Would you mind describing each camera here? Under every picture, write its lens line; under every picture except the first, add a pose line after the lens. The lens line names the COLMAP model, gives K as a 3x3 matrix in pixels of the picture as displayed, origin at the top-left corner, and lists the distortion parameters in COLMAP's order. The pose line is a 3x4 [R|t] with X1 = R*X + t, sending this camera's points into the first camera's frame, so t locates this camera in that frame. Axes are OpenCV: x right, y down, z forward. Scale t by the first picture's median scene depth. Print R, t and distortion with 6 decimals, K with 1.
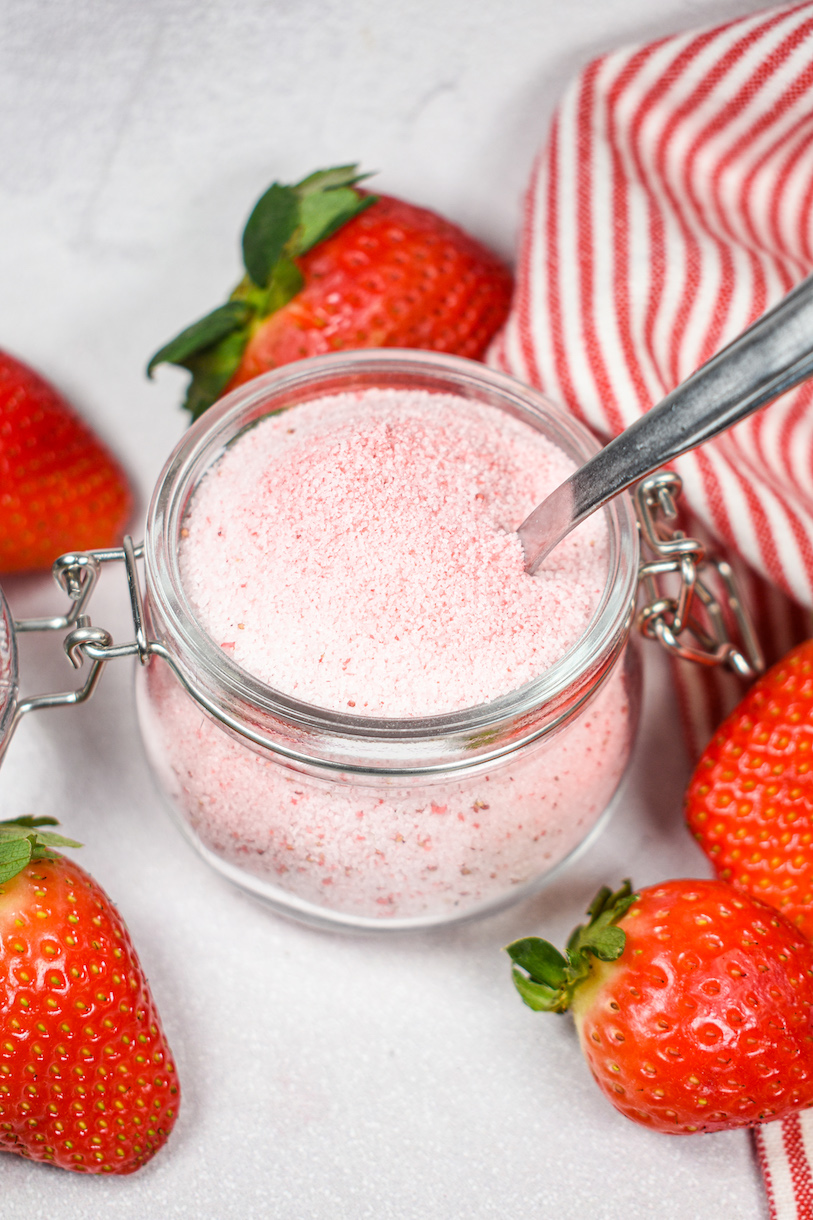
lens RADIAL K [[2084.6, 0, 406.5], [0, 2084.6, 610.0], [0, 0, 1]] dist [-0.017536, -0.066209]
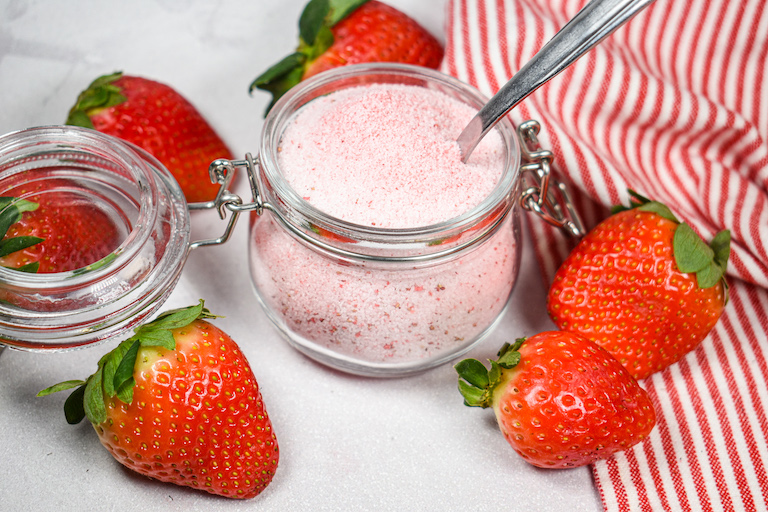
lens RADIAL K [[1312.3, 0, 384.0], [0, 1312.3, 256.0], [0, 0, 1]] dist [-0.017536, -0.066209]
pose [[0.999132, -0.015040, 0.038844, -0.059252], [0.020096, 0.990879, -0.133245, 0.217225], [-0.036486, 0.133910, 0.990322, -0.163436]]
